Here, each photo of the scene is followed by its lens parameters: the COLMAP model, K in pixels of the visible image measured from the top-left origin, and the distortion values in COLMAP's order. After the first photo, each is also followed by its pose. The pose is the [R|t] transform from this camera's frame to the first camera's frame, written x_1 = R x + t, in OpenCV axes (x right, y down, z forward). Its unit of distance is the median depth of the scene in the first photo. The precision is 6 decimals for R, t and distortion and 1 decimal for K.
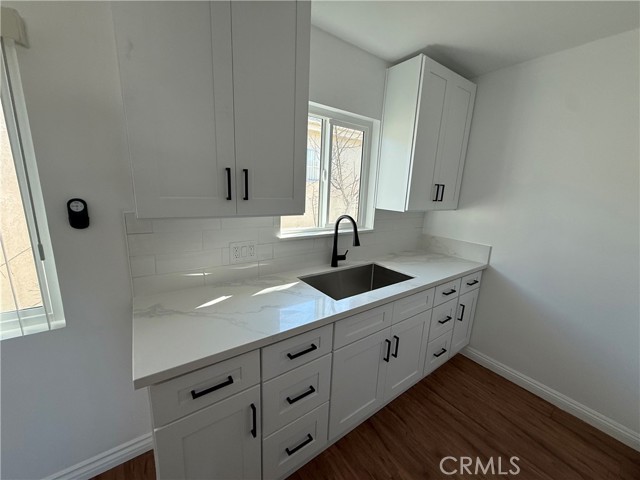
lens RADIAL K [[252.8, 0, 320.0], [0, 252.8, 240.0], [0, 0, 1]] dist [-0.001910, -0.000197]
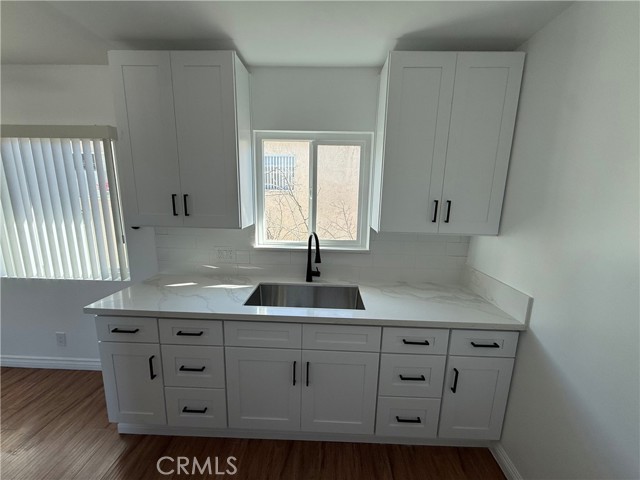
lens RADIAL K [[252.8, 0, 320.0], [0, 252.8, 240.0], [0, 0, 1]] dist [-0.001910, -0.000197]
pose [[0.793063, 0.082137, -0.603576, 0.716024], [-0.113315, 0.993465, -0.013695, -0.053712], [0.598507, 0.079256, 0.797188, 0.200210]]
